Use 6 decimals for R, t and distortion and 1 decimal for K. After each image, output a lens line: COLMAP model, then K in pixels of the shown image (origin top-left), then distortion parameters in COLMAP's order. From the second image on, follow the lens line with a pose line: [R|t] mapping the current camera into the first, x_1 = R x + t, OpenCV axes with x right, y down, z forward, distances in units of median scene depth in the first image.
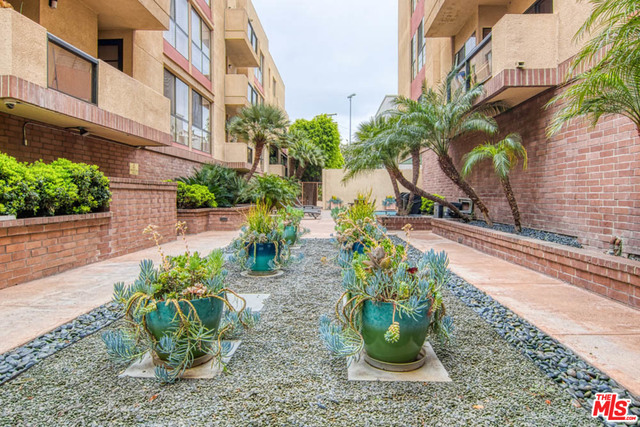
lens RADIAL K [[398.0, 0, 302.3], [0, 398.0, 203.7], [0, 0, 1]] dist [0.000184, -0.005294]
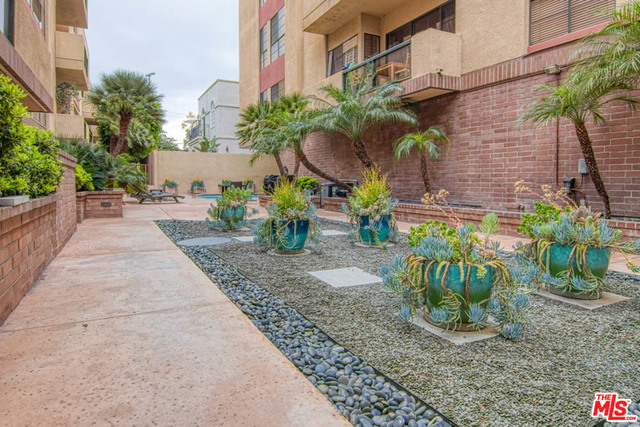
lens RADIAL K [[398.0, 0, 295.8], [0, 398.0, 193.6], [0, 0, 1]] dist [0.000184, -0.005294]
pose [[0.879623, -0.015578, 0.475417, -0.413474], [0.009615, 0.999842, 0.014972, 0.012770], [-0.475575, -0.008599, 0.879633, 0.099627]]
